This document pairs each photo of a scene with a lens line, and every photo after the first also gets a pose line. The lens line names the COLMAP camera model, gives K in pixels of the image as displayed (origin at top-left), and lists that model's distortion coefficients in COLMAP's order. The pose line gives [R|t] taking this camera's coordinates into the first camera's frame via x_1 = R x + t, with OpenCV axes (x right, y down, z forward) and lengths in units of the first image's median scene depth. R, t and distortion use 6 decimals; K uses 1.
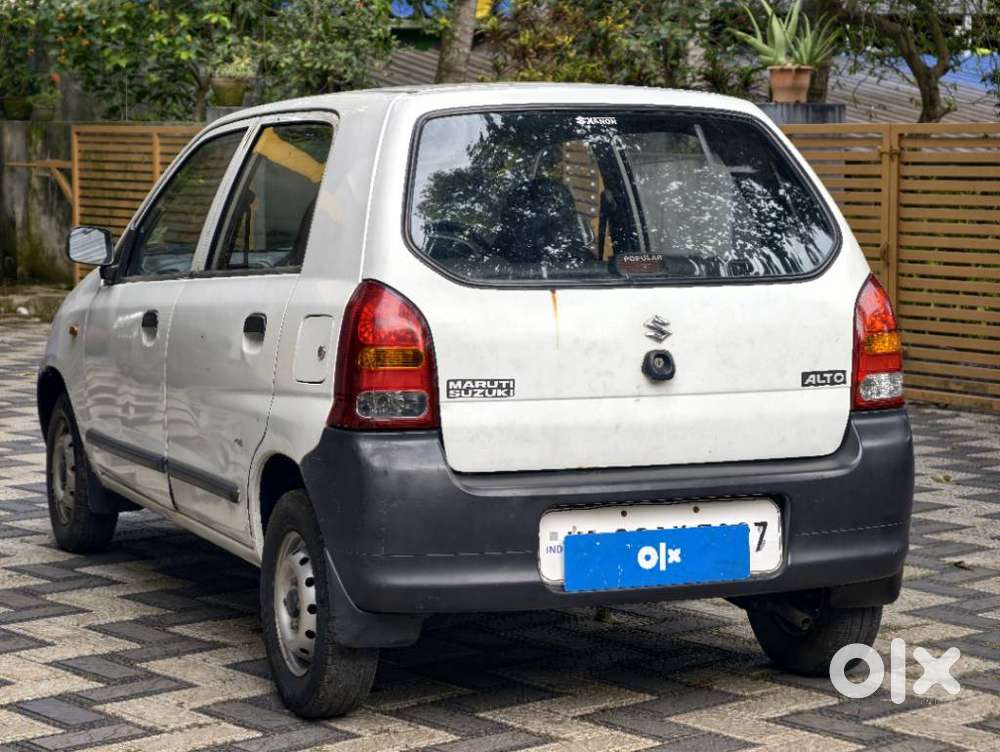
lens RADIAL K [[2444.6, 0, 500.0], [0, 2444.6, 376.0], [0, 0, 1]] dist [0.369364, -1.521607]
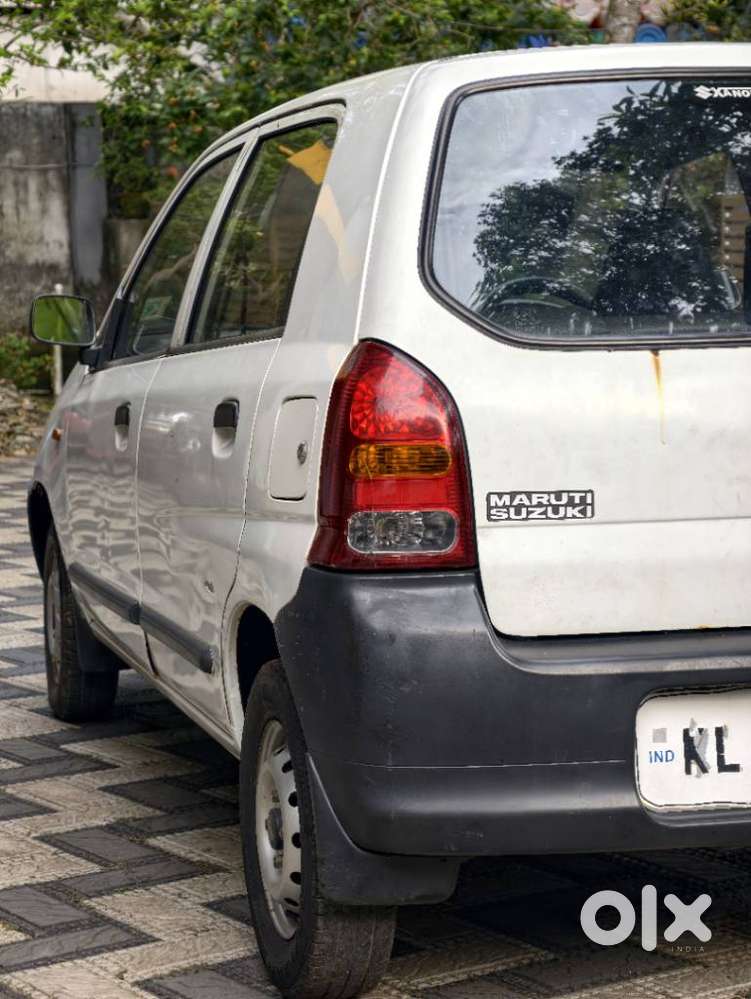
lens RADIAL K [[2438.9, 0, 401.2], [0, 2438.9, 499.6], [0, 0, 1]] dist [0.434036, -0.548839]
pose [[0.993566, -0.010798, -0.112743, 0.027055], [0.011188, 0.999933, 0.002832, 0.001288], [0.112705, -0.004075, 0.993620, 0.344877]]
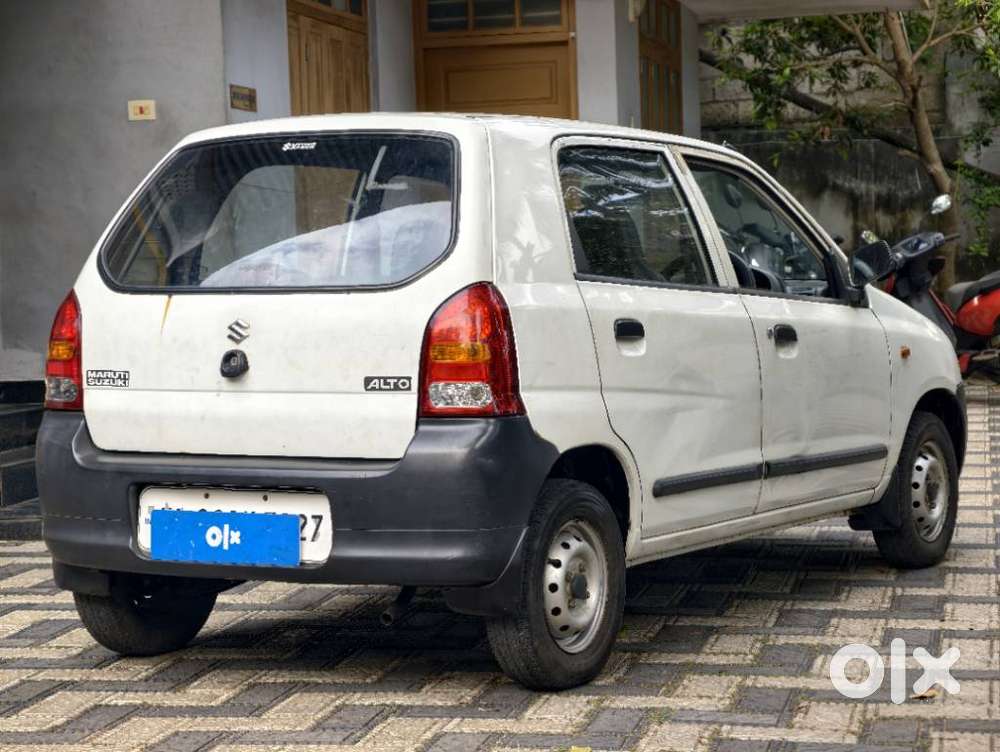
lens RADIAL K [[2444.6, 0, 500.0], [0, 2444.6, 376.0], [0, 0, 1]] dist [0.369364, -1.521607]
pose [[0.600374, 0.024837, -0.799333, 1.008962], [-0.051275, 0.998657, -0.007481, 0.003111], [0.798074, 0.045477, 0.600841, 0.423577]]
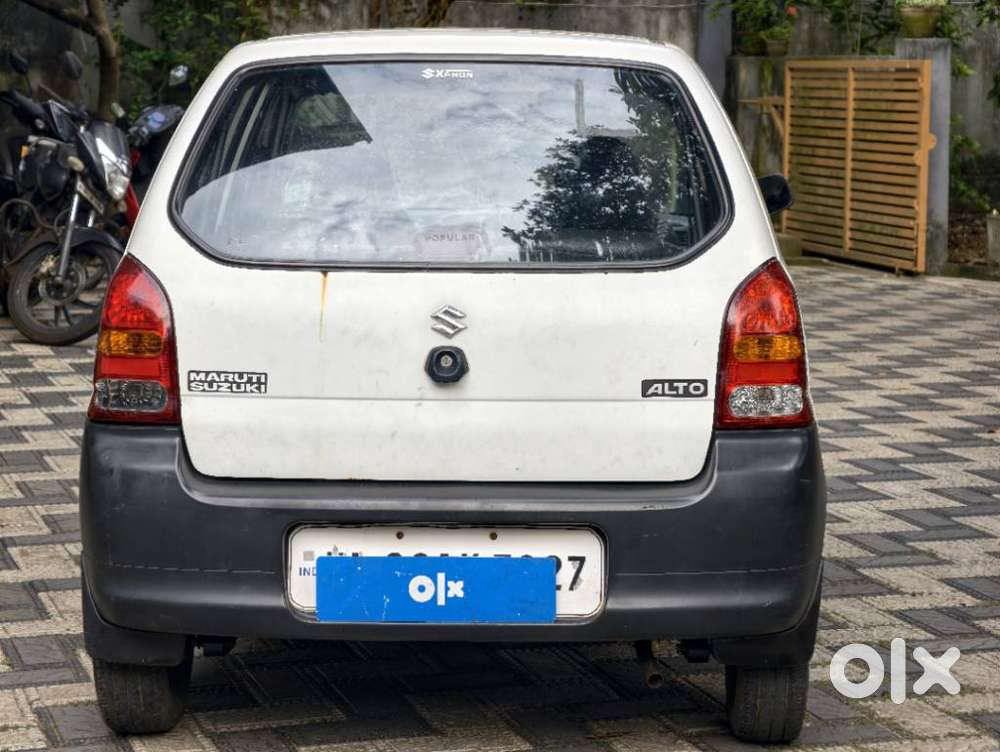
lens RADIAL K [[2444.6, 0, 500.0], [0, 2444.6, 376.0], [0, 0, 1]] dist [0.369364, -1.521607]
pose [[0.913706, 0.050419, -0.403236, 0.418294], [-0.038695, 0.998559, 0.037176, -0.032156], [0.404529, -0.018365, 0.914341, 0.228199]]
